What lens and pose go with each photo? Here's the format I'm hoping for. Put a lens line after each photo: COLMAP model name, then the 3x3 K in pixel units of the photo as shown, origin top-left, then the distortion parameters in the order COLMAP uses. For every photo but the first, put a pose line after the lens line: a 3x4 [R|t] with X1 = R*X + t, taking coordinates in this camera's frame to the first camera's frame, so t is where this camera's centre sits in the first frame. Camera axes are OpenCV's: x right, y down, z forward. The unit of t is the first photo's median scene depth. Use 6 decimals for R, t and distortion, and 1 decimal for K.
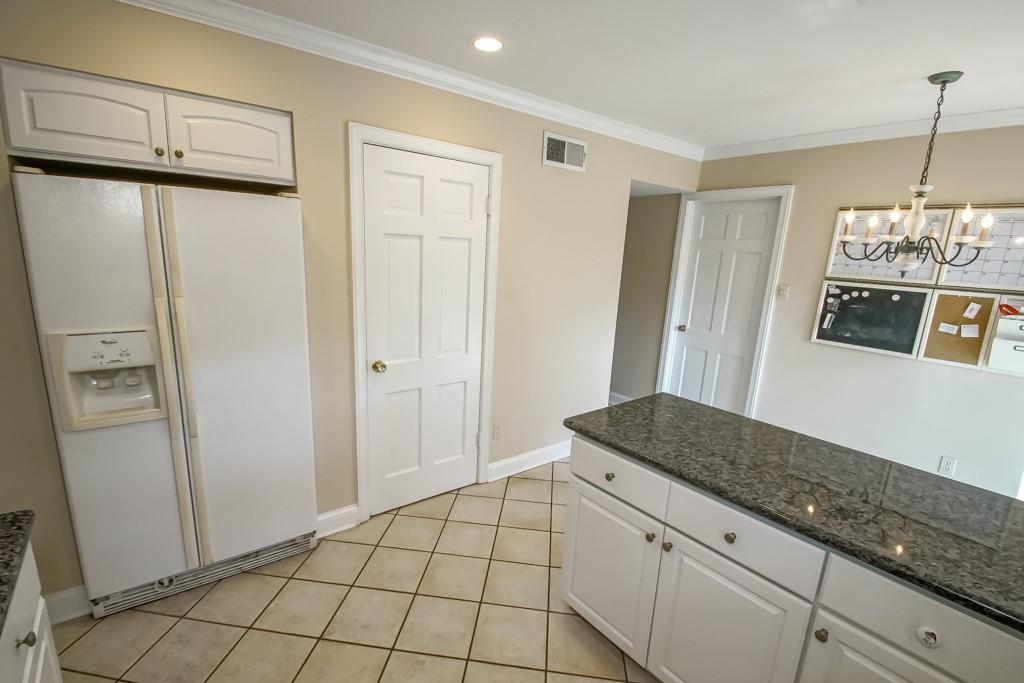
lens RADIAL K [[466.7, 0, 504.6], [0, 466.7, 347.8], [0, 0, 1]] dist [-0.012556, -0.003960]
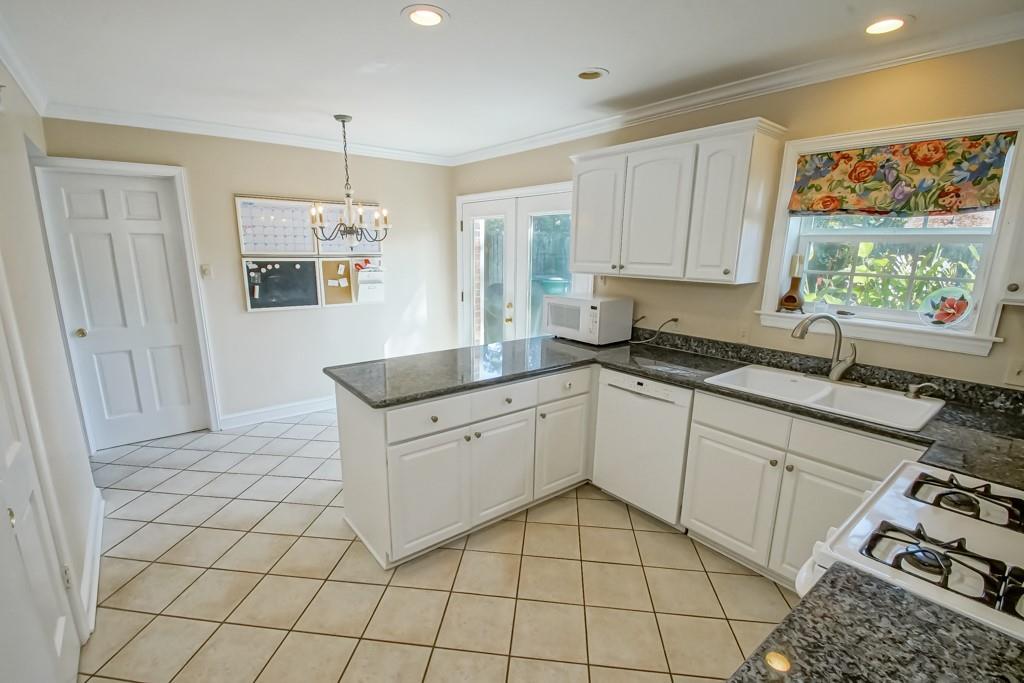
lens RADIAL K [[466.7, 0, 504.6], [0, 466.7, 347.1], [0, 0, 1]] dist [-0.012556, -0.003960]
pose [[0.007364, -0.255781, 0.966707, -0.512483], [0.194701, 0.948598, 0.249507, -0.104687], [-0.980835, 0.186382, 0.056787, 0.367458]]
